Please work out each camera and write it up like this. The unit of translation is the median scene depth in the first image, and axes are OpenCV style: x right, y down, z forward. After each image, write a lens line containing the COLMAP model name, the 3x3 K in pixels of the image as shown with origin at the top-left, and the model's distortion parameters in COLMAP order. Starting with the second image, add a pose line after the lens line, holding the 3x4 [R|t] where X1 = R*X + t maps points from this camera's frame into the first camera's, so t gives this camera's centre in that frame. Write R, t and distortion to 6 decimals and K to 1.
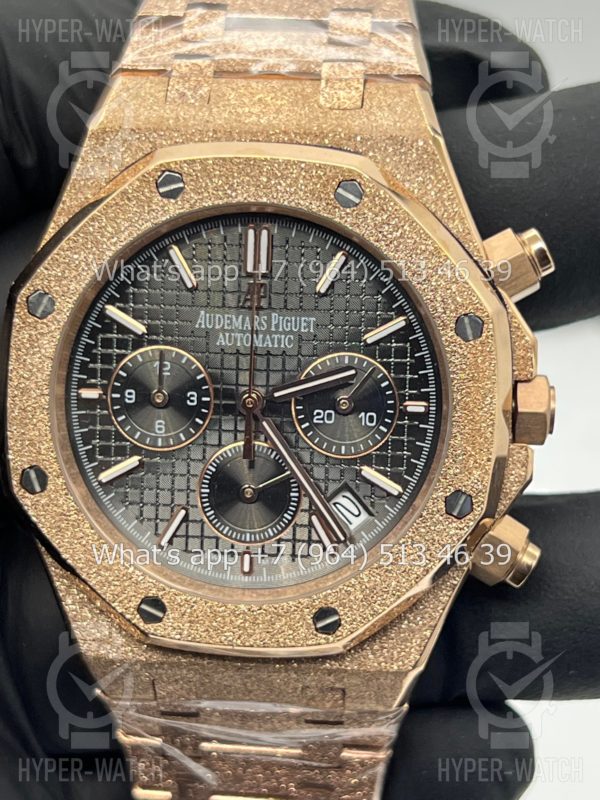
lens RADIAL K [[1893.1, 0, 302.9], [0, 1893.1, 397.1], [0, 0, 1]] dist [0.136324, 0.000000]
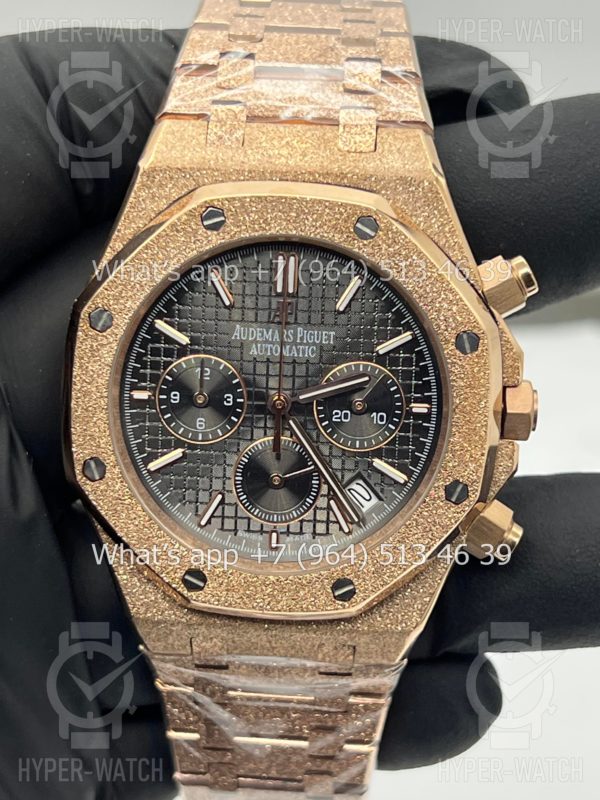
lens RADIAL K [[1893.1, 0, 293.3], [0, 1893.1, 399.4], [0, 0, 1]] dist [0.136324, 0.000000]
pose [[0.999408, 0.004612, 0.034080, -0.058425], [-0.005871, 0.999301, 0.036933, -0.042928], [-0.033886, -0.037111, 0.998736, -0.168146]]
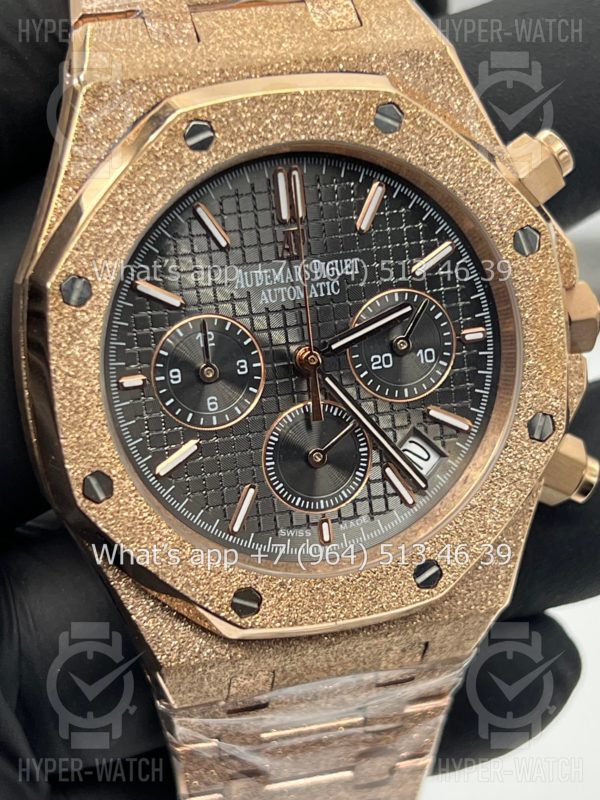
lens RADIAL K [[1893.1, 0, 292.8], [0, 1893.1, 405.6], [0, 0, 1]] dist [0.136324, 0.000000]
pose [[0.936352, -0.179033, 0.301981, -0.314733], [0.166553, 0.983767, 0.066809, -0.037775], [-0.309040, -0.012261, 0.950970, 0.127025]]
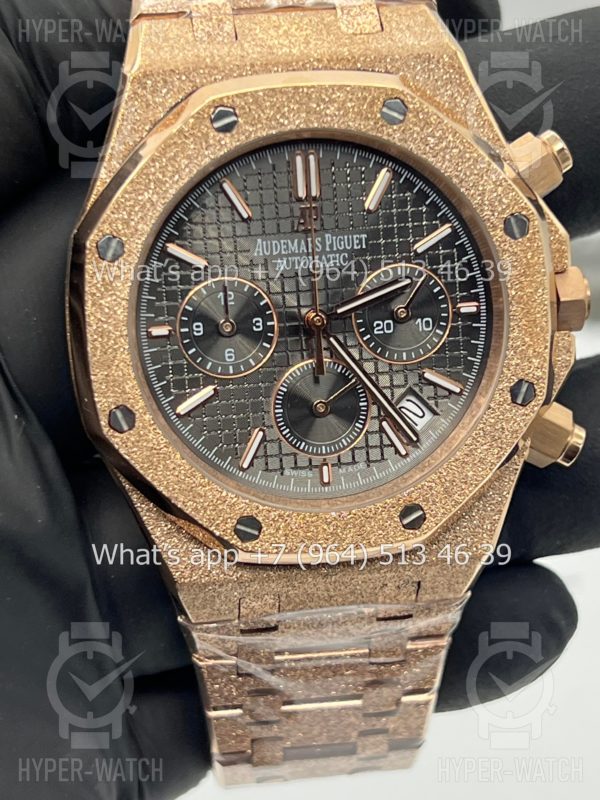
lens RADIAL K [[1893.1, 0, 296.7], [0, 1893.1, 419.9], [0, 0, 1]] dist [0.136324, 0.000000]
pose [[0.975656, -0.121981, 0.182252, -0.234647], [0.117316, 0.992434, 0.036208, 0.017775], [-0.185290, -0.013945, 0.982585, -0.029911]]
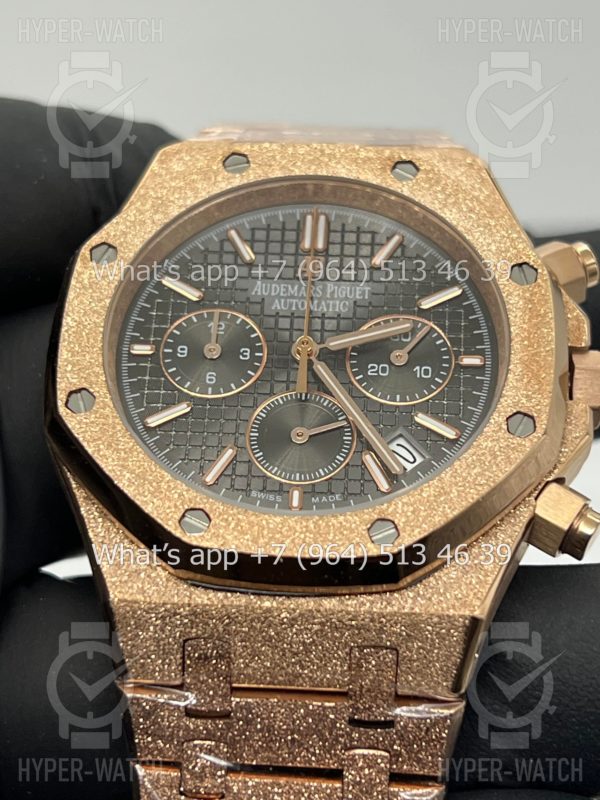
lens RADIAL K [[1893.1, 0, 297.6], [0, 1893.1, 399.6], [0, 0, 1]] dist [0.136324, 0.000000]
pose [[0.998938, 0.042358, 0.018129, -0.048070], [-0.023542, 0.807472, -0.589436, 0.605307], [-0.039606, 0.588383, 0.807612, 0.212950]]
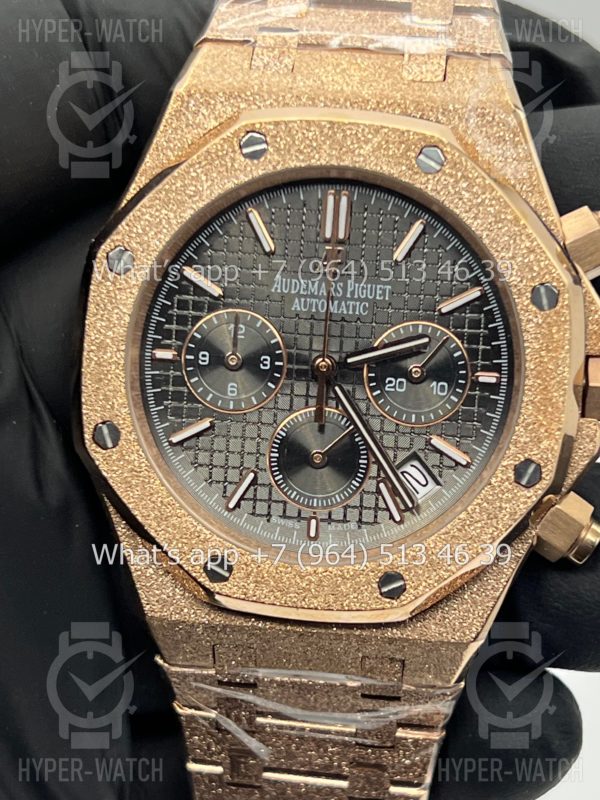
lens RADIAL K [[1893.1, 0, 312.0], [0, 1893.1, 475.7], [0, 0, 1]] dist [0.136324, 0.000000]
pose [[0.999285, 0.037735, 0.002309, -0.033771], [-0.037650, 0.998850, -0.029689, 0.090188], [-0.003427, 0.029581, 0.999557, -0.006157]]
